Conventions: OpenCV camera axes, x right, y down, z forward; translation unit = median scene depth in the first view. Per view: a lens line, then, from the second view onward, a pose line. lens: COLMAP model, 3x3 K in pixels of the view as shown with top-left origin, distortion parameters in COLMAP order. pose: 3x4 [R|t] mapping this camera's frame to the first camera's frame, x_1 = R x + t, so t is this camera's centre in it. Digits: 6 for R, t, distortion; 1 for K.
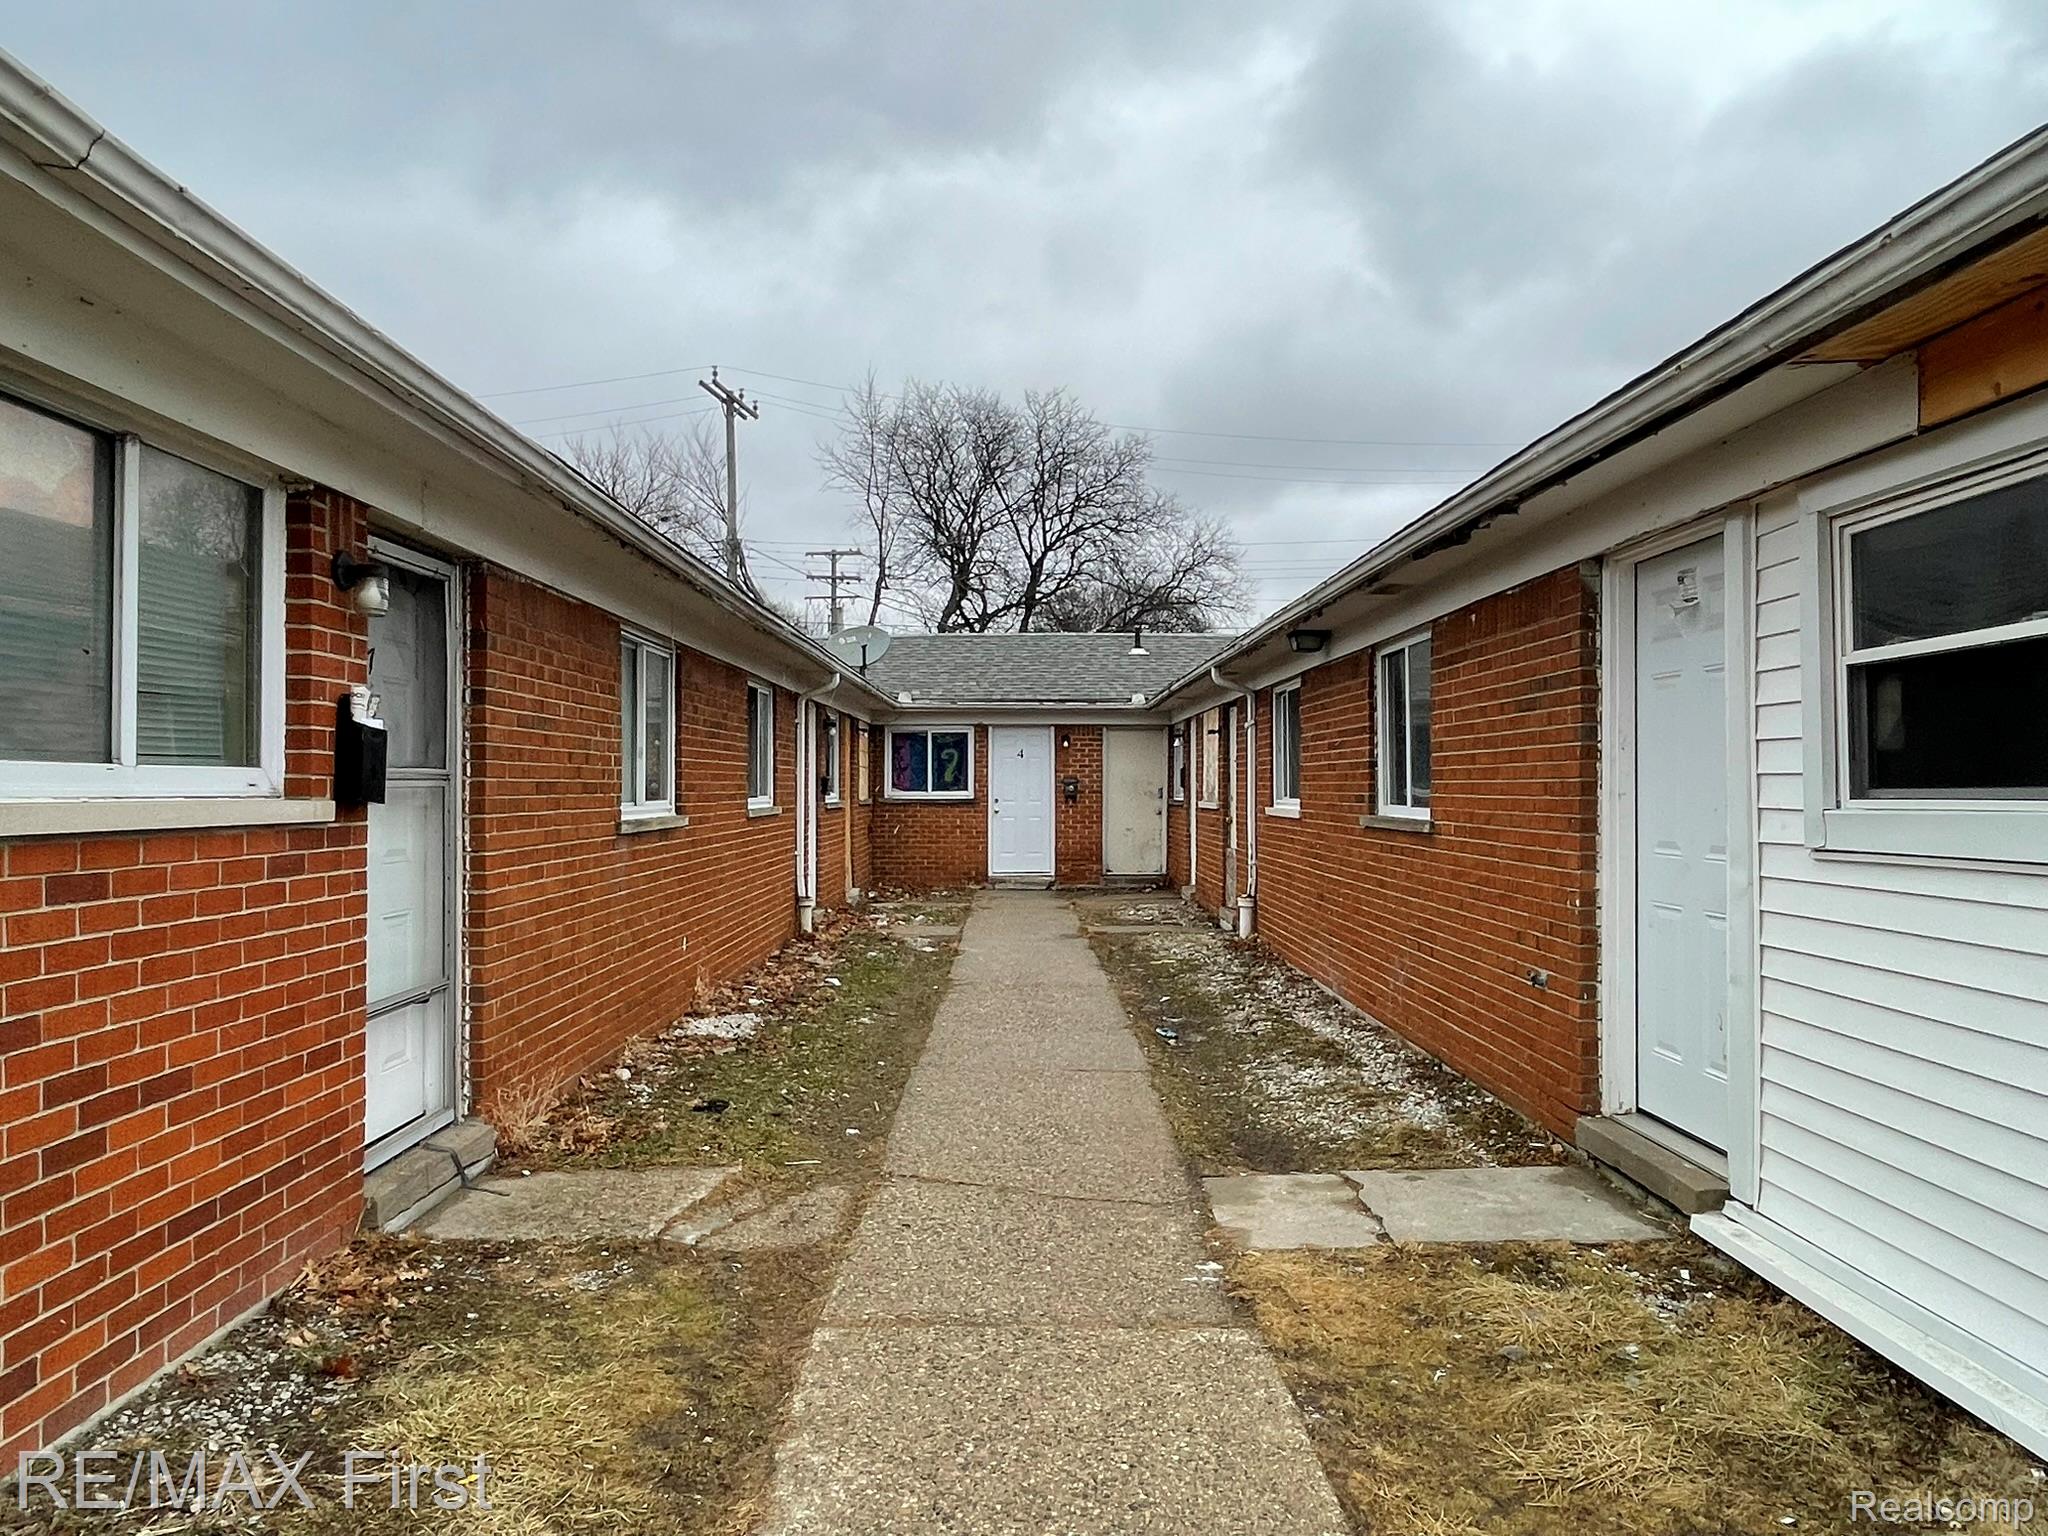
lens RADIAL K [[1360.2, 0, 1030.5], [0, 1360.2, 768.5], [0, 0, 1]] dist [0.003447, 0.000721]
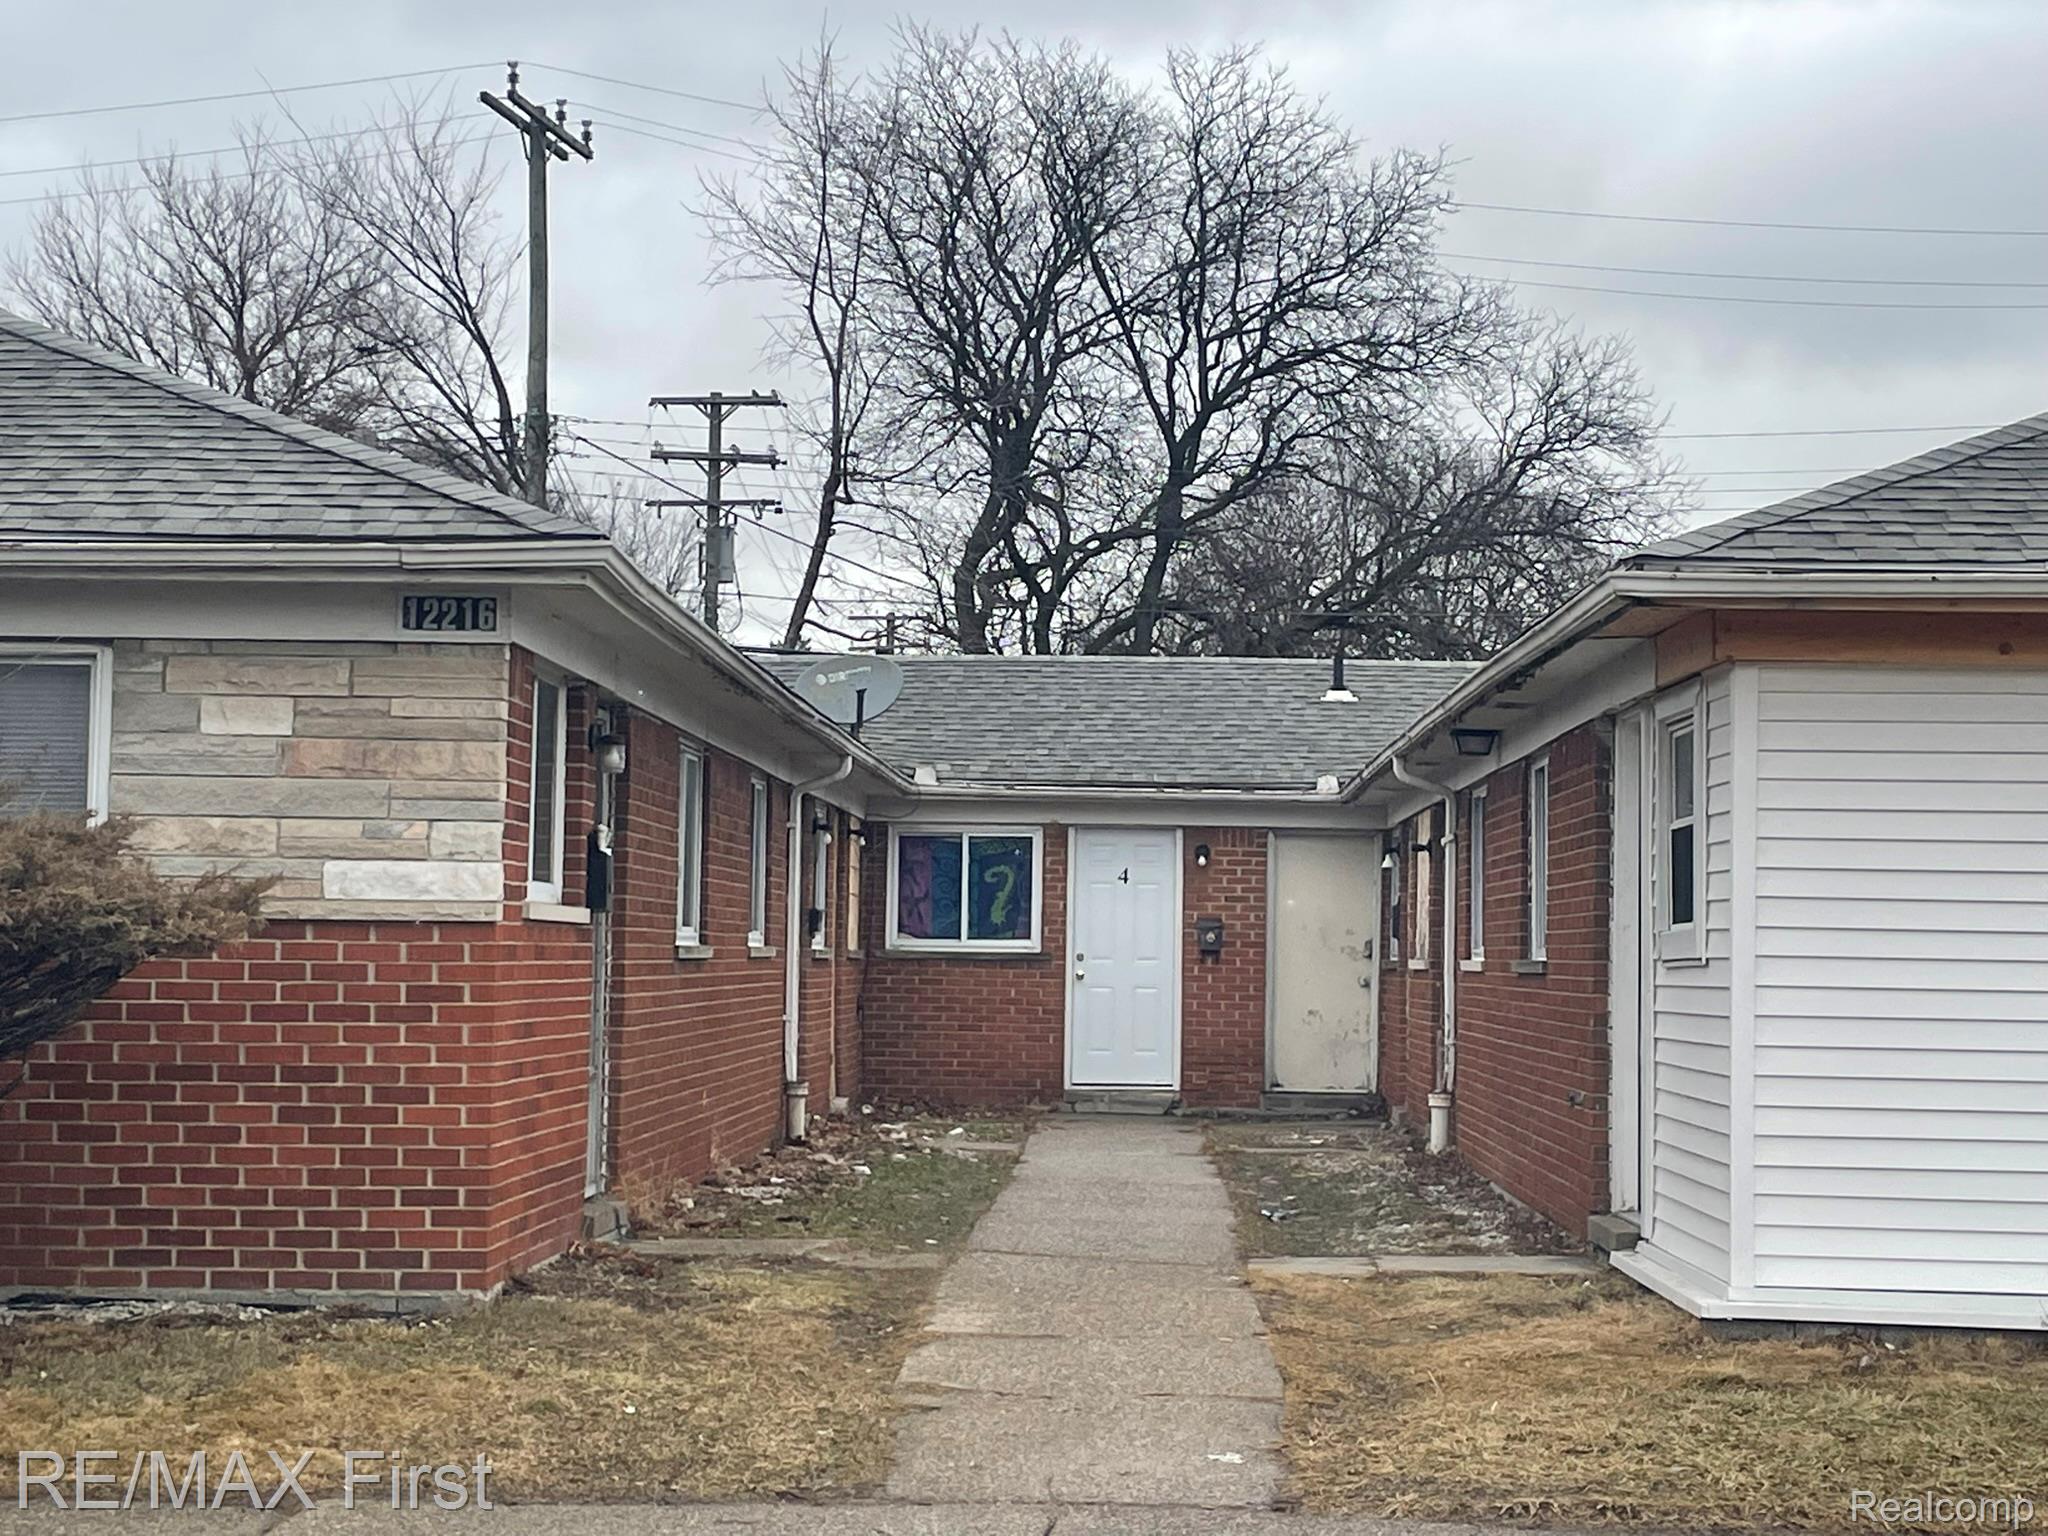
lens RADIAL K [[3738.6, 0, 1058.6], [0, 3738.6, 712.9], [0, 0, 1]] dist [0.109045, 0.000000]
pose [[0.999326, 0.014154, -0.033884, 0.017898], [-0.015928, 0.998485, -0.052674, 0.003721], [0.033087, 0.053178, 0.998037, -0.582089]]
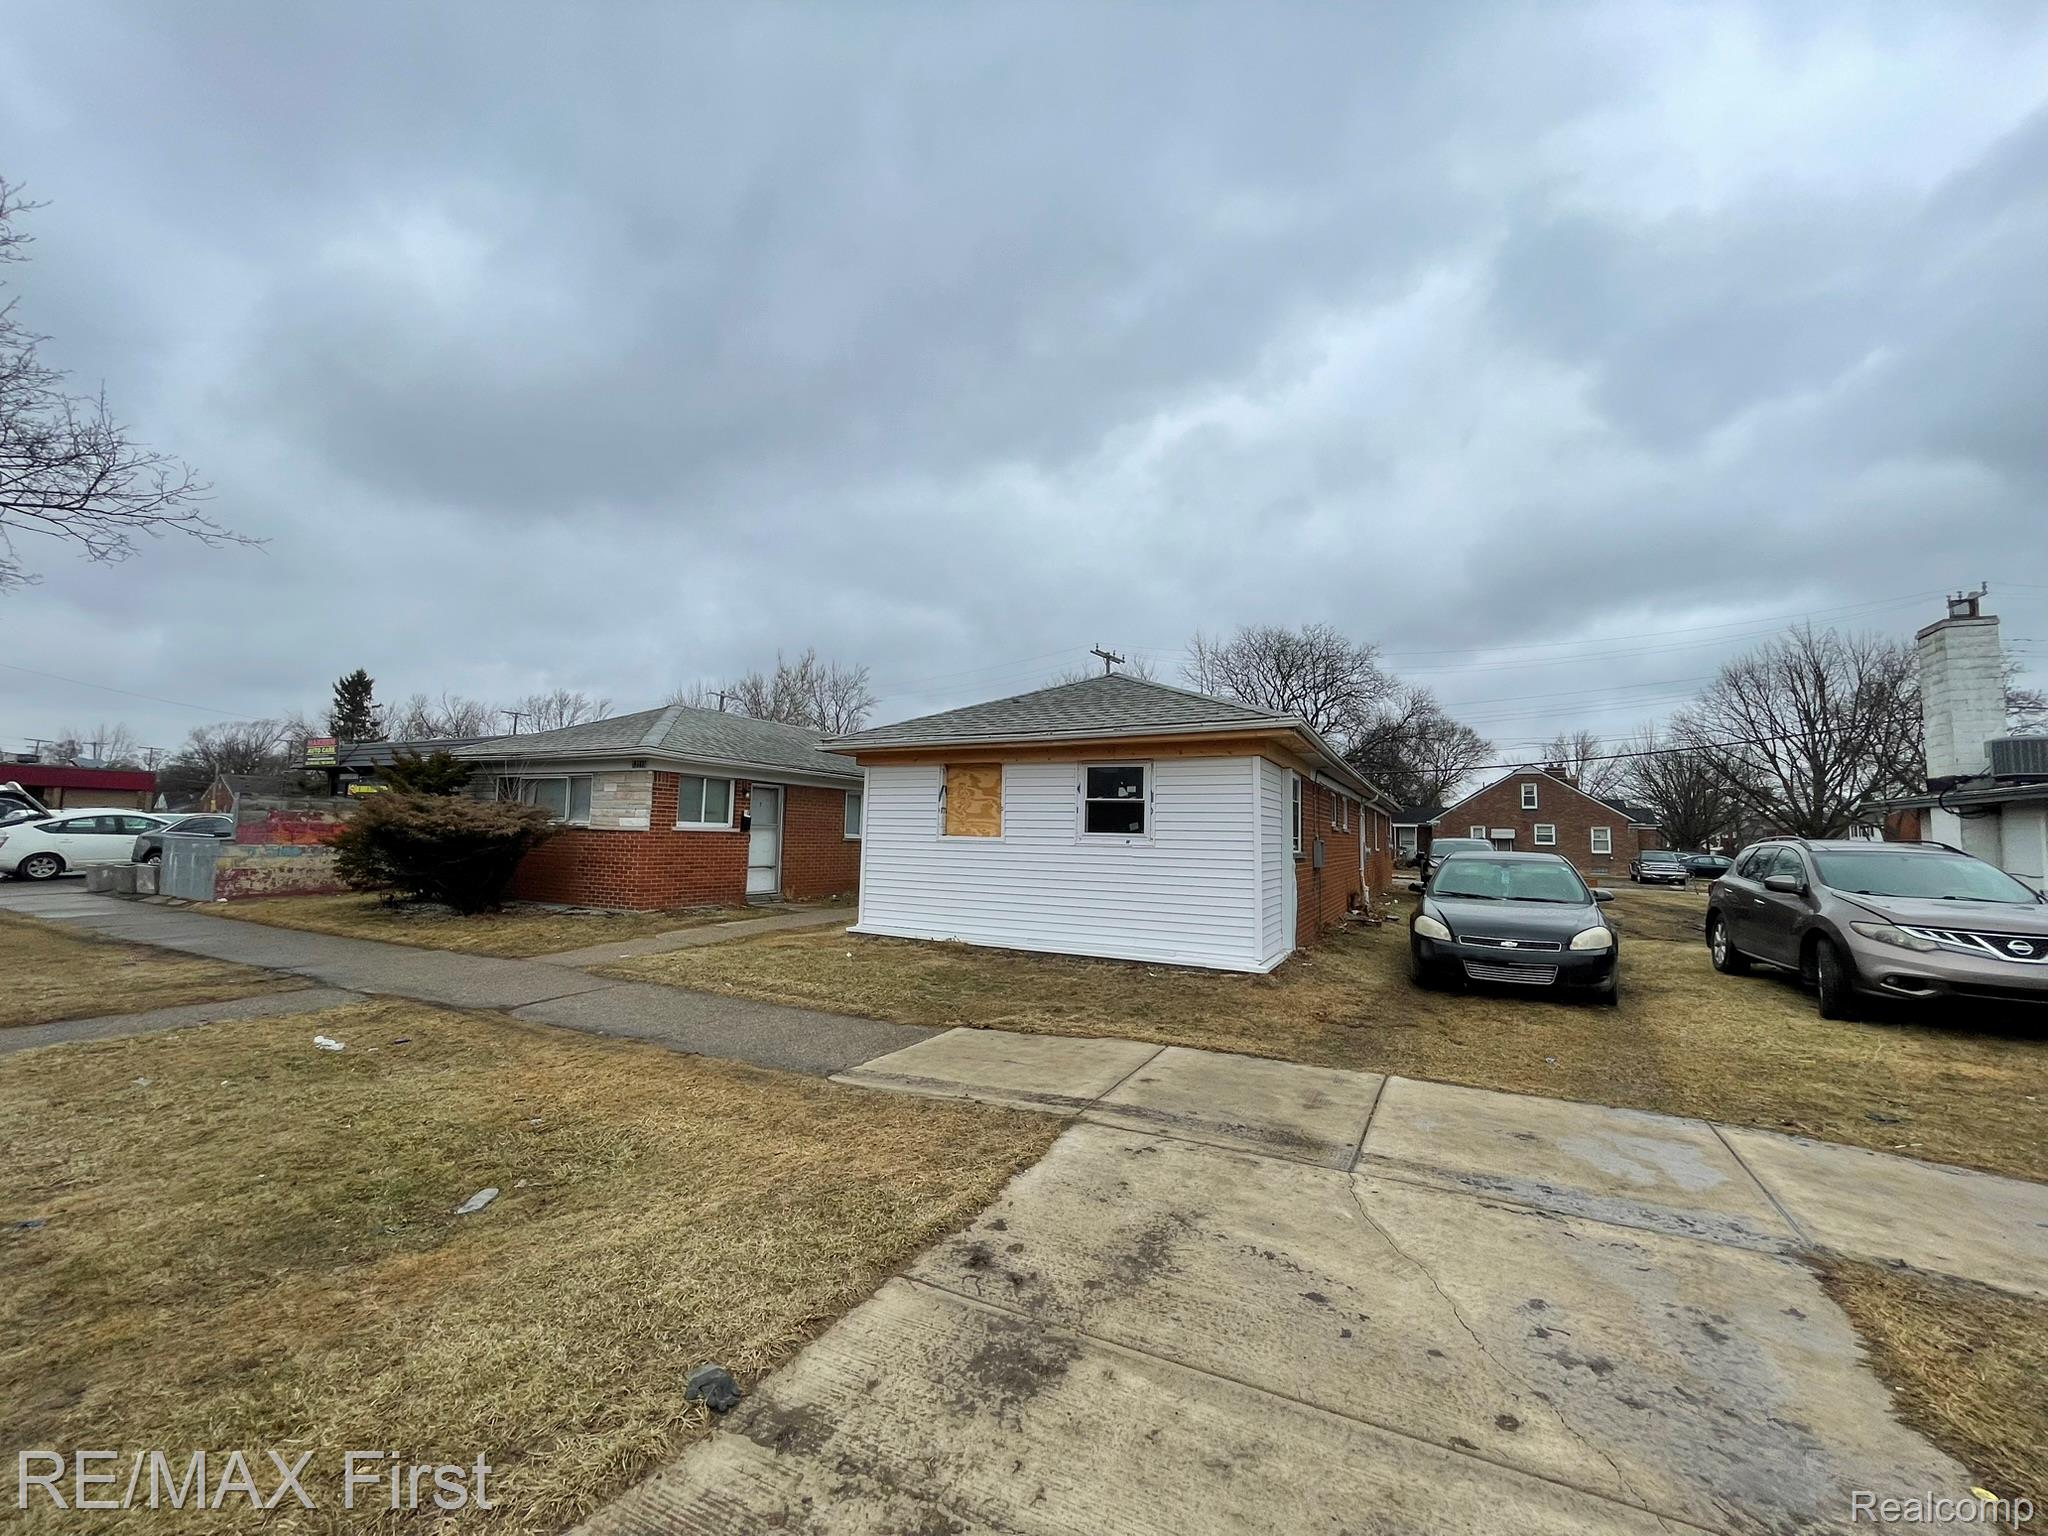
lens RADIAL K [[822.2, 0, 1022.1], [0, 822.2, 757.1], [0, 0, 1]] dist [0.000074, 0.000070]
pose [[0.886325, -0.023308, -0.462476, 0.501514], [-0.017787, 0.996282, -0.084299, -0.001752], [0.462721, 0.082942, 0.882615, -0.367213]]
